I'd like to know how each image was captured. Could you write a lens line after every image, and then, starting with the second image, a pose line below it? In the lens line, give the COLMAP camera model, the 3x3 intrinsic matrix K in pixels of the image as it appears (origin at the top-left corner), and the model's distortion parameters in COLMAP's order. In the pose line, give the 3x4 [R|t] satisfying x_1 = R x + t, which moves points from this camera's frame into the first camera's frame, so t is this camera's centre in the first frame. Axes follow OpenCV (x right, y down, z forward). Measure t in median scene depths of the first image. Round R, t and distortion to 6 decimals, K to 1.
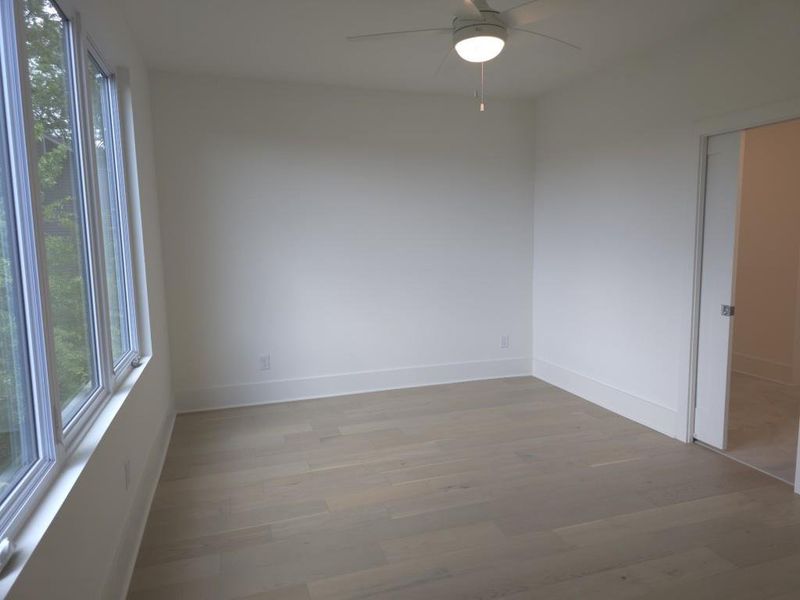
lens RADIAL K [[535.6, 0, 406.0], [0, 535.6, 302.9], [0, 0, 1]] dist [0.066860, -0.066304]
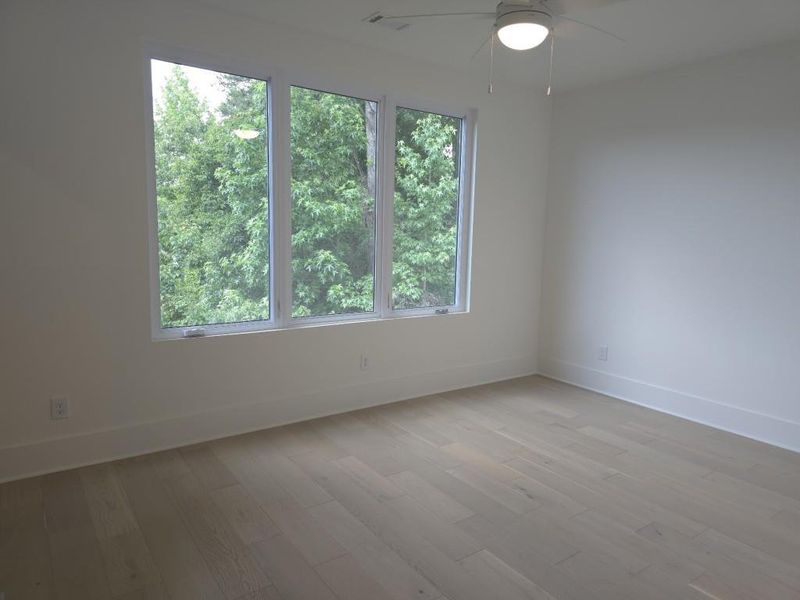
lens RADIAL K [[535.6, 0, 406.0], [0, 535.6, 302.9], [0, 0, 1]] dist [0.066860, -0.066304]
pose [[0.294376, 0.150776, -0.943721, 0.798826], [-0.149005, 0.982641, 0.110515, -0.057713], [0.944002, 0.108086, 0.311733, 0.416698]]
